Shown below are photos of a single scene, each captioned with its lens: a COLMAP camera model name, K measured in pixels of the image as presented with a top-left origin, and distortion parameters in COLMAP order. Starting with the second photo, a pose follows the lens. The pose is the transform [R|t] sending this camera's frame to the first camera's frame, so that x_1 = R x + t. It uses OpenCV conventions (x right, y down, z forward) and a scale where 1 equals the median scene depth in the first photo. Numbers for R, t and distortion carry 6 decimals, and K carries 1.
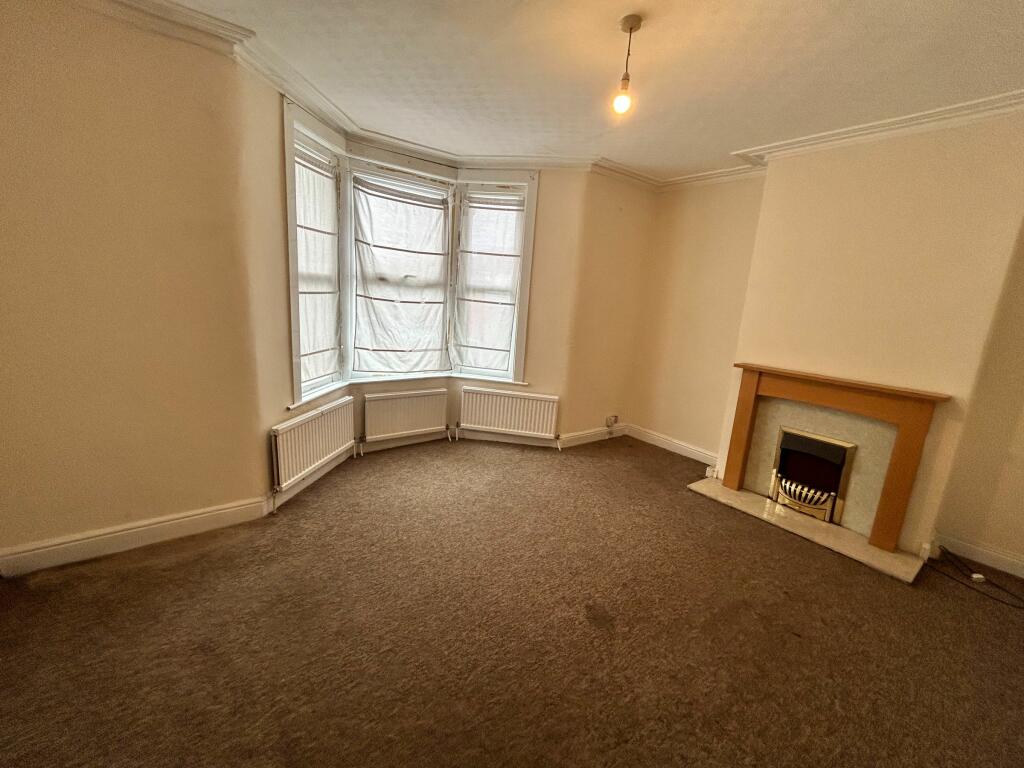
lens RADIAL K [[413.0, 0, 512.0], [0, 413.0, 384.0], [0, 0, 1]] dist [-0.000238, 0.000381]
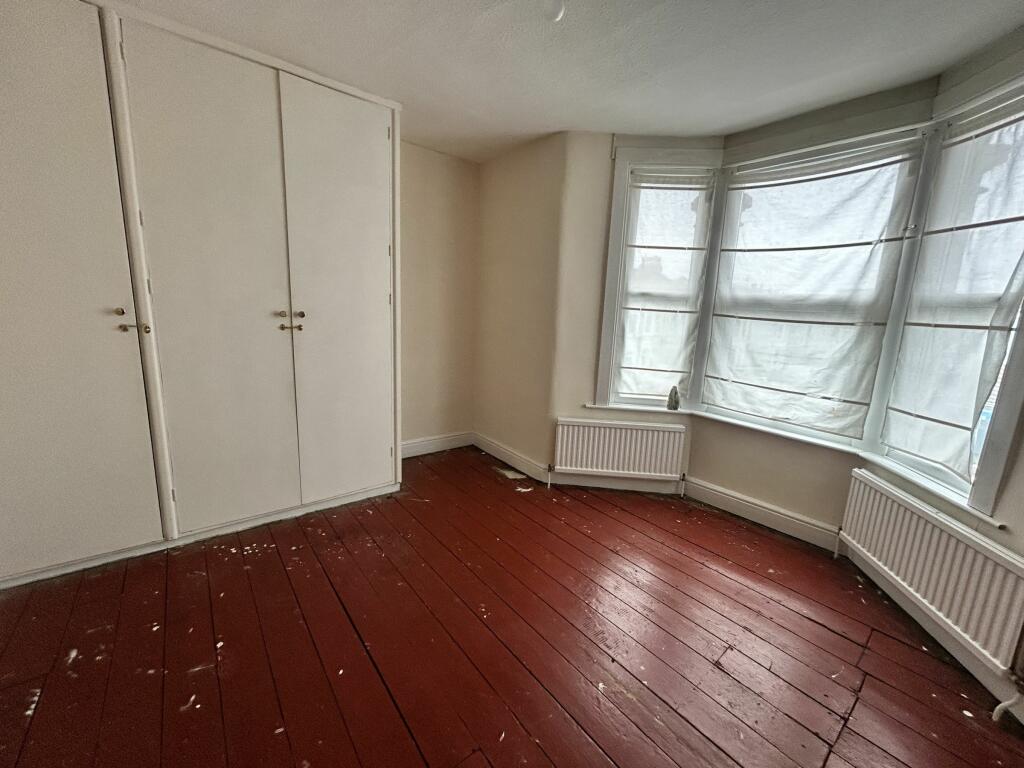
lens RADIAL K [[413.0, 0, 512.0], [0, 413.0, 384.0], [0, 0, 1]] dist [-0.000238, 0.000381]
pose [[0.024941, 0.129940, -0.991208, 0.451598], [-0.253096, 0.960034, 0.119485, -0.065315], [0.967120, 0.247890, 0.056831, 0.539170]]
